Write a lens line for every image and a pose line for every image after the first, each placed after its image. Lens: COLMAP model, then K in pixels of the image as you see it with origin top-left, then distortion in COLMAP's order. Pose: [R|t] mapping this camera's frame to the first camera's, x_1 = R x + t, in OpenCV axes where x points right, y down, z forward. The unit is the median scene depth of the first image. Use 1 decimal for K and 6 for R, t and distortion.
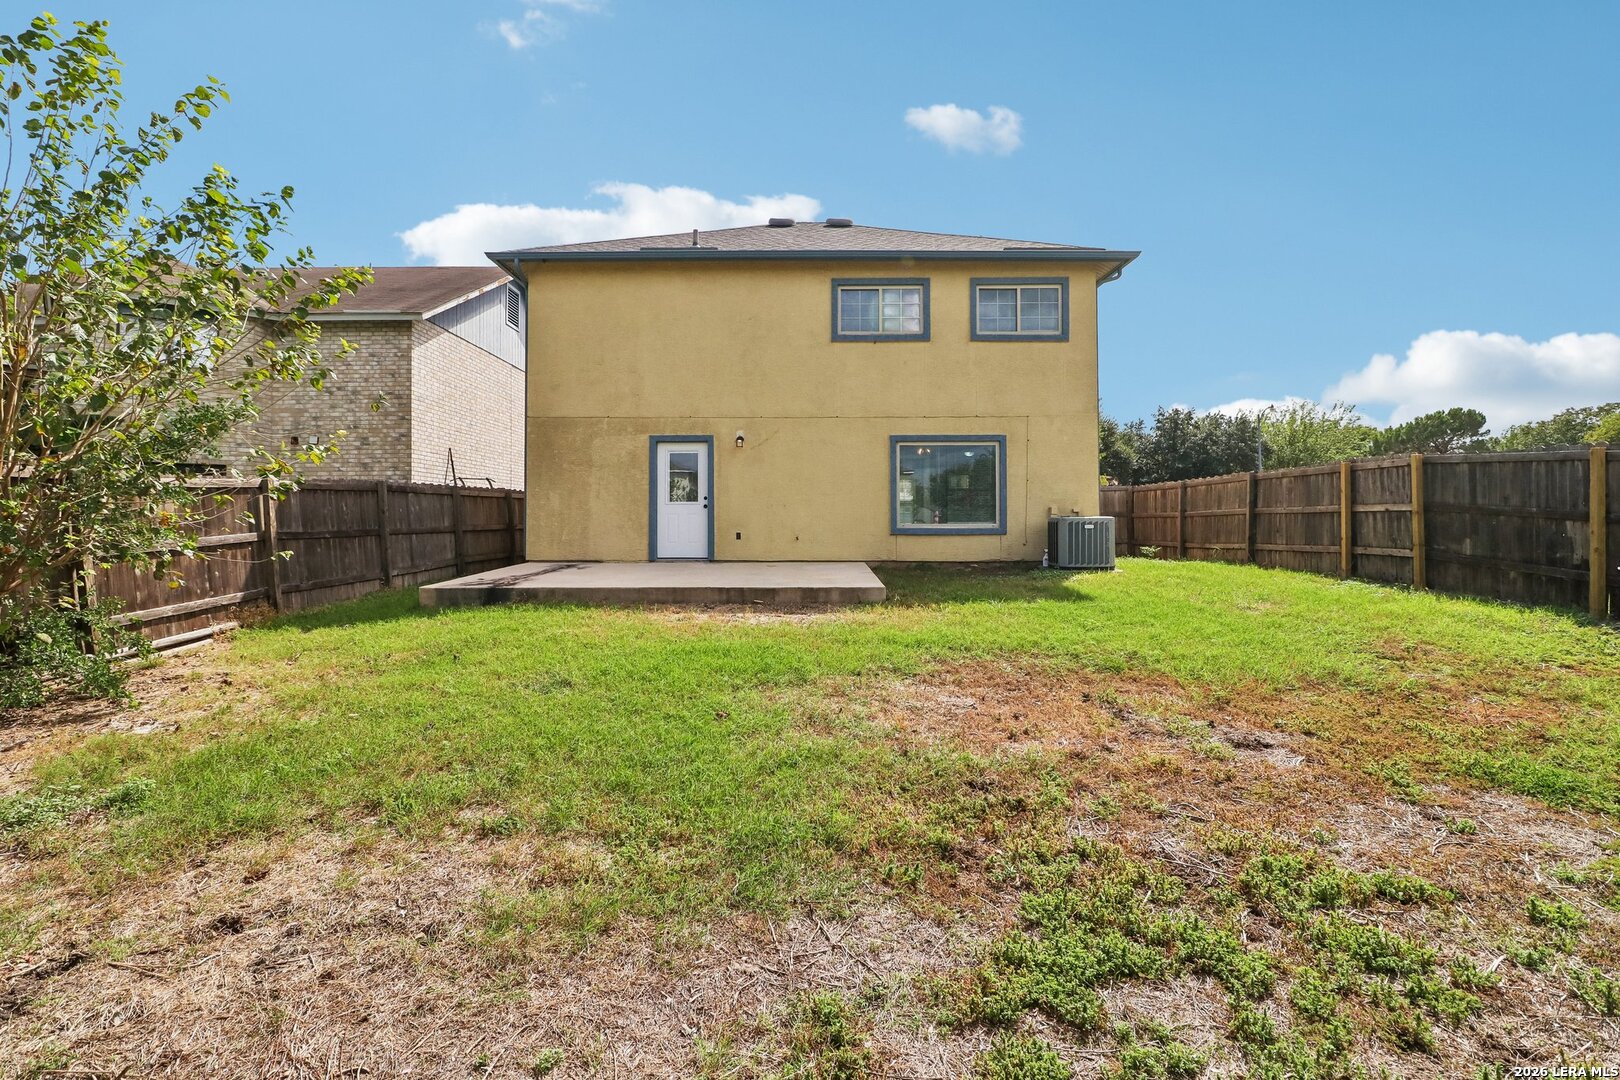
lens RADIAL K [[772.8, 0, 809.6], [0, 772.8, 511.7], [0, 0, 1]] dist [-0.013592, -0.000723]
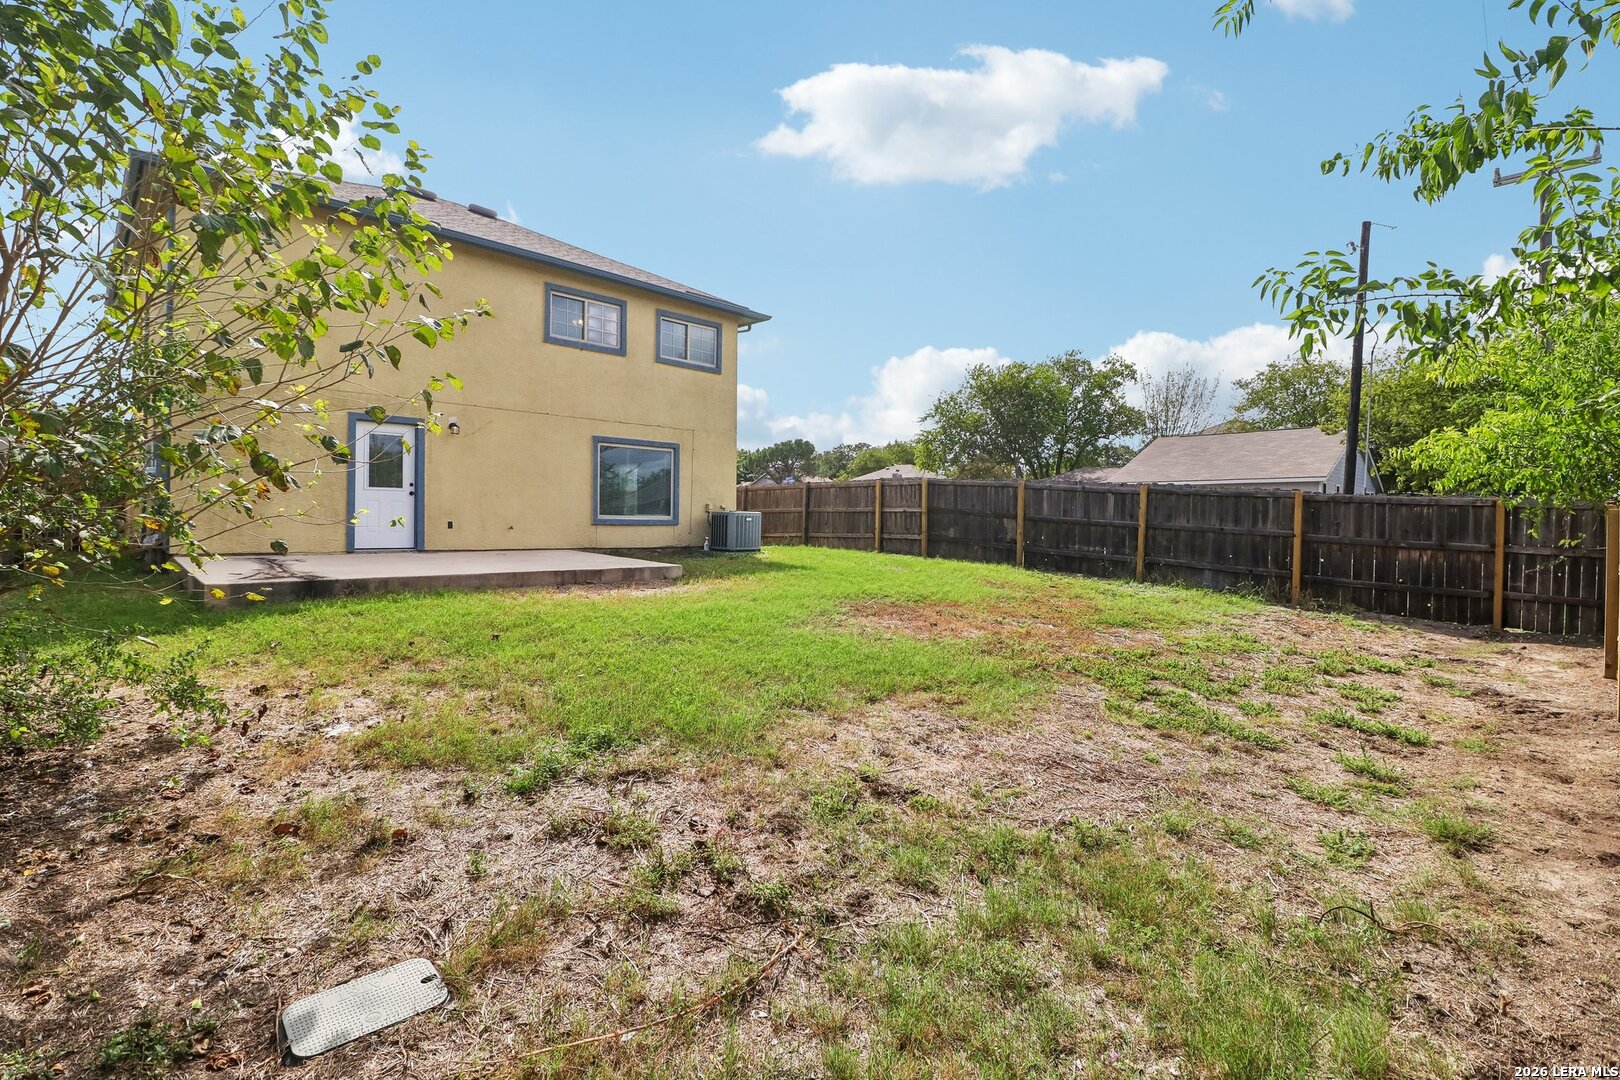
lens RADIAL K [[760.0, 0, 806.4], [0, 760.0, 519.3], [0, 0, 1]] dist [0.018065, -0.013971]
pose [[0.715163, 0.011309, 0.698866, -0.444876], [-0.021618, 0.999749, 0.005945, 0.008966], [-0.698623, -0.019360, 0.715228, -0.004489]]
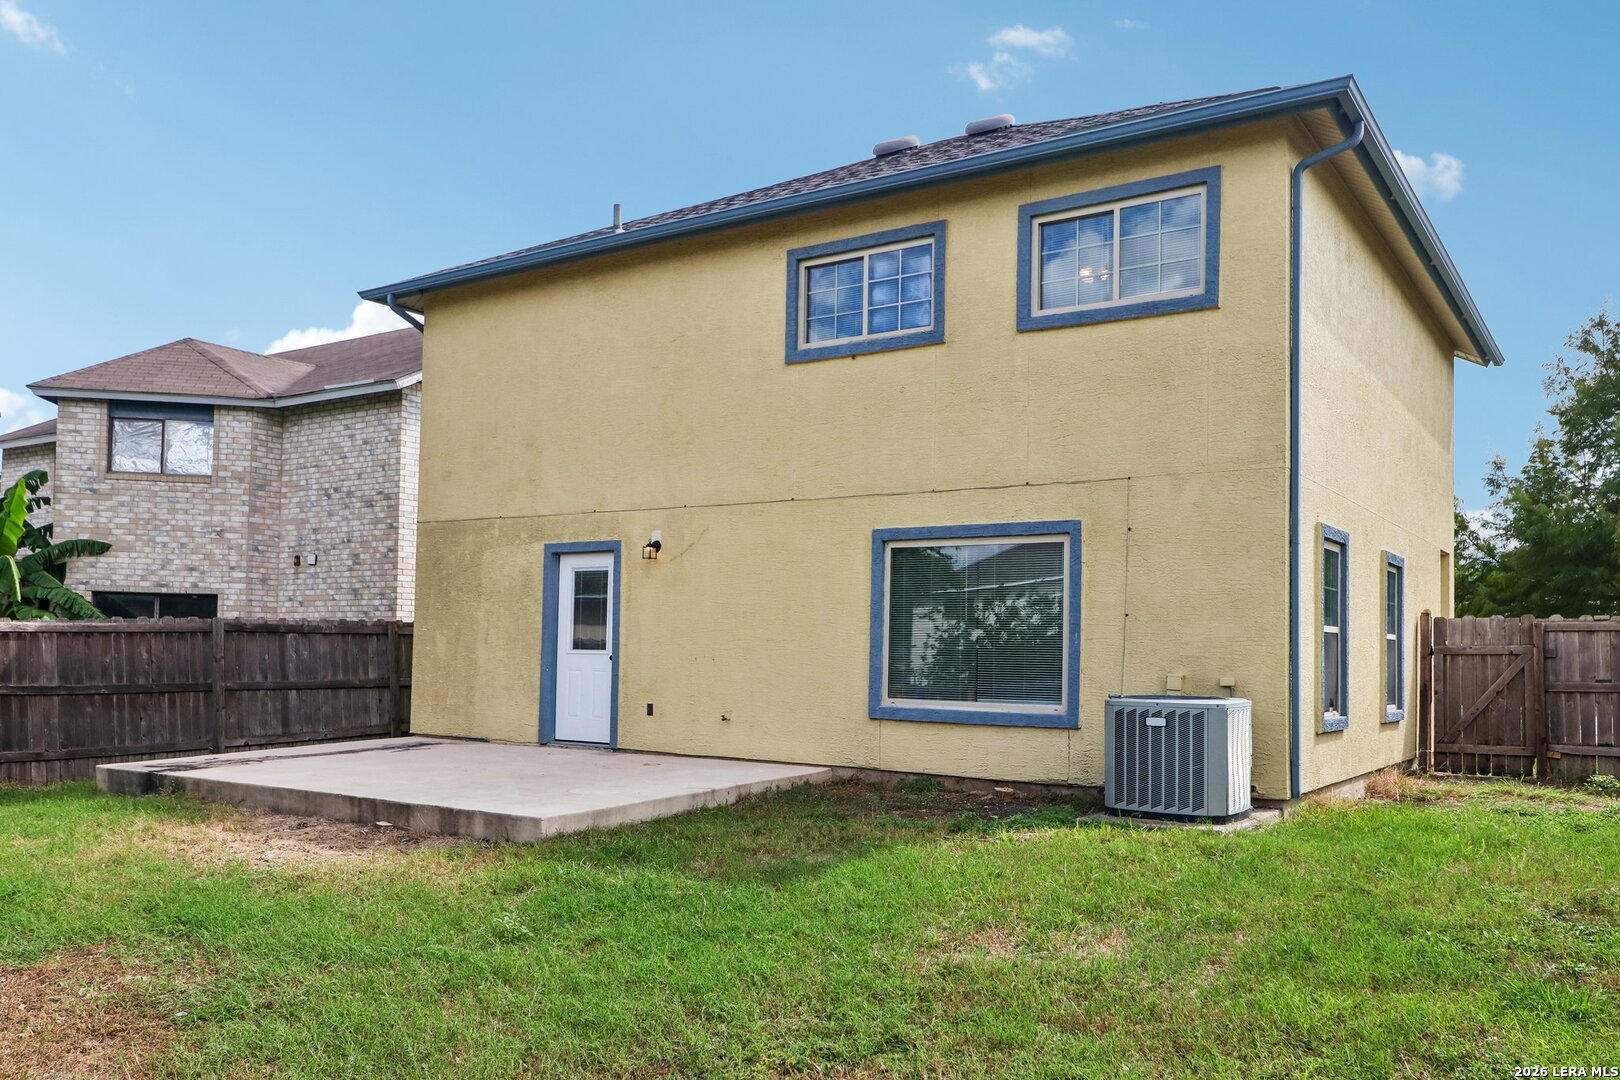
lens RADIAL K [[1320.5, 0, 805.6], [0, 1320.5, 599.1], [0, 0, 1]] dist [0.008502, 0.002884]
pose [[0.824740, -0.007274, -0.565465, 0.579131], [-0.011048, 0.999519, -0.028971, -0.024985], [0.565404, 0.030141, 0.824263, 0.232322]]
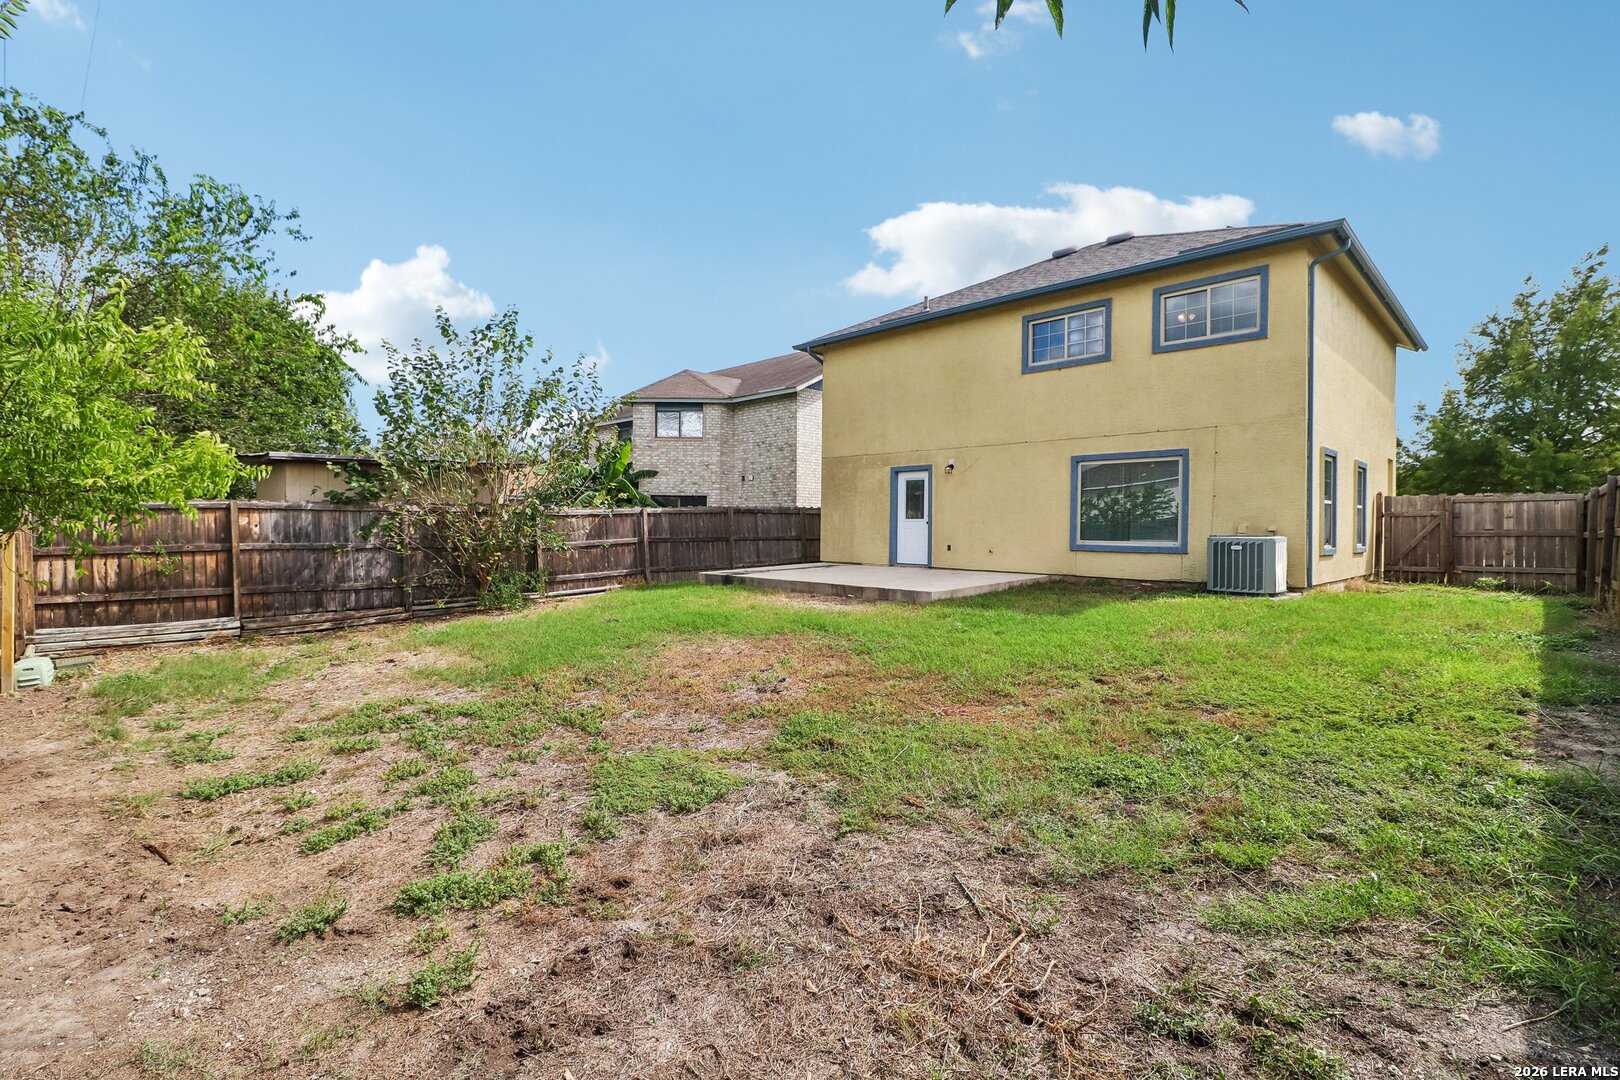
lens RADIAL K [[767.6, 0, 790.9], [0, 767.6, 528.7], [0, 0, 1]] dist [-0.000563, -0.011618]
pose [[0.692591, 0.009612, -0.721266, 0.598678], [-0.000743, 0.999920, 0.012613, -0.012645], [0.721330, -0.008199, 0.692543, -0.003138]]
